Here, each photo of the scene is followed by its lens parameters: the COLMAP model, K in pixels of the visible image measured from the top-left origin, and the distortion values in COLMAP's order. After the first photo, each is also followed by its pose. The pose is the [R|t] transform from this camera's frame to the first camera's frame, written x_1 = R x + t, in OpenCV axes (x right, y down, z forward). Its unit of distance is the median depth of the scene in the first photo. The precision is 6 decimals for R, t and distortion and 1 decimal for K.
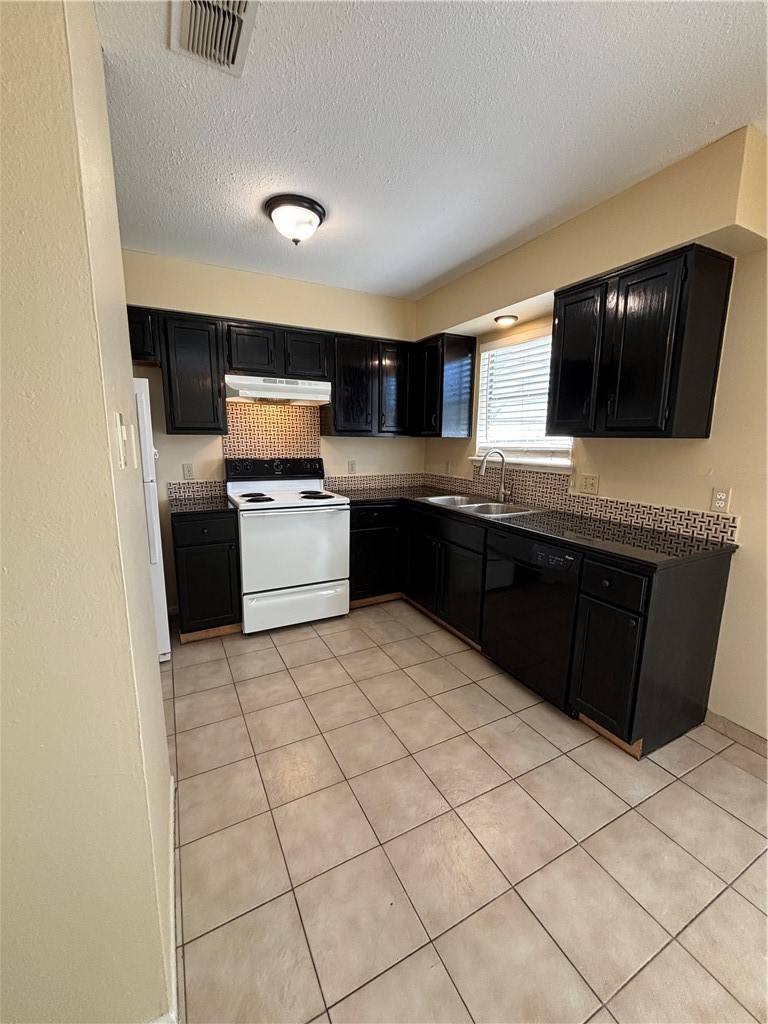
lens RADIAL K [[412.7, 0, 380.7], [0, 412.7, 511.1], [0, 0, 1]] dist [0.001155, 0.000722]
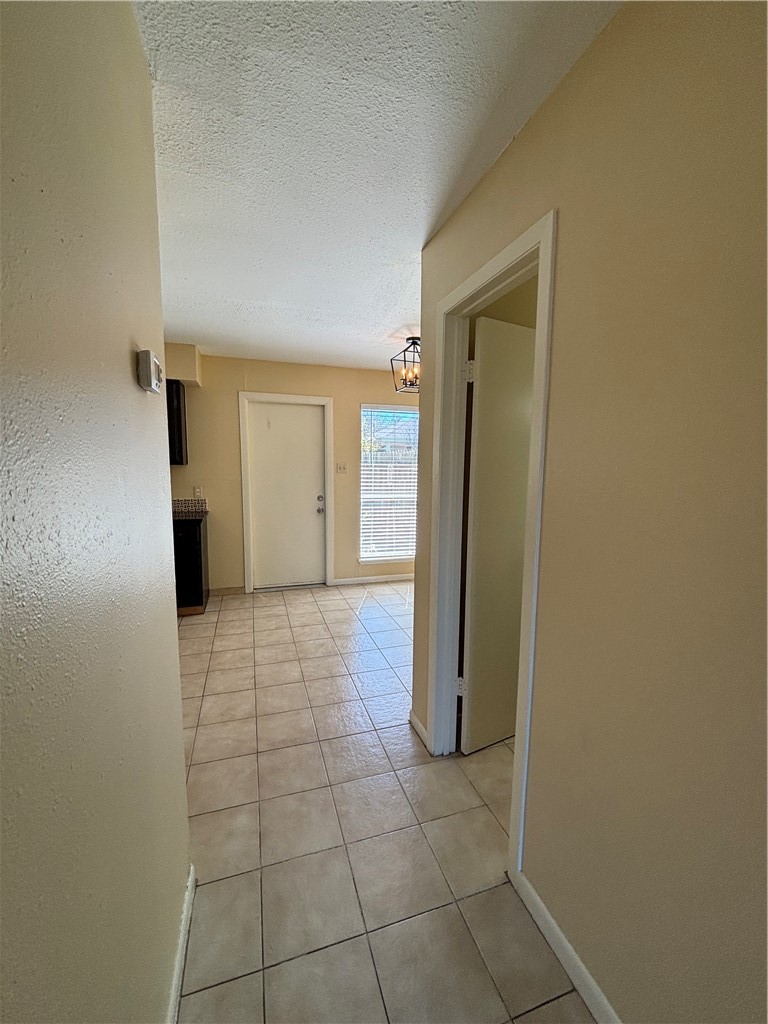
lens RADIAL K [[412.7, 0, 392.5], [0, 412.7, 508.1], [0, 0, 1]] dist [0.001155, 0.000722]
pose [[0.145166, -0.109133, 0.983370, -0.934478], [0.163052, 0.982948, 0.085016, 0.030393], [-0.975880, 0.147999, 0.160485, -0.278606]]
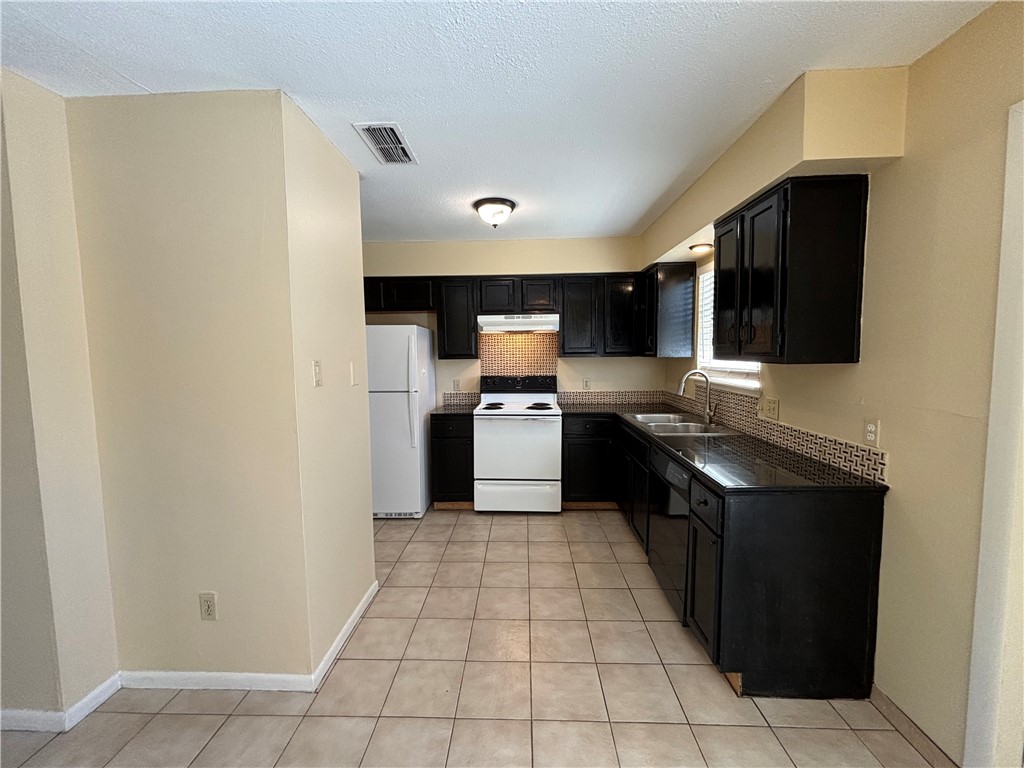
lens RADIAL K [[412.7, 0, 506.2], [0, 412.7, 384.5], [0, 0, 1]] dist [0.001155, 0.000722]
pose [[0.866717, 0.020864, -0.498363, 0.450585], [-0.067694, 0.994801, -0.076082, -0.006648], [0.494185, 0.099678, 0.863624, -0.122411]]
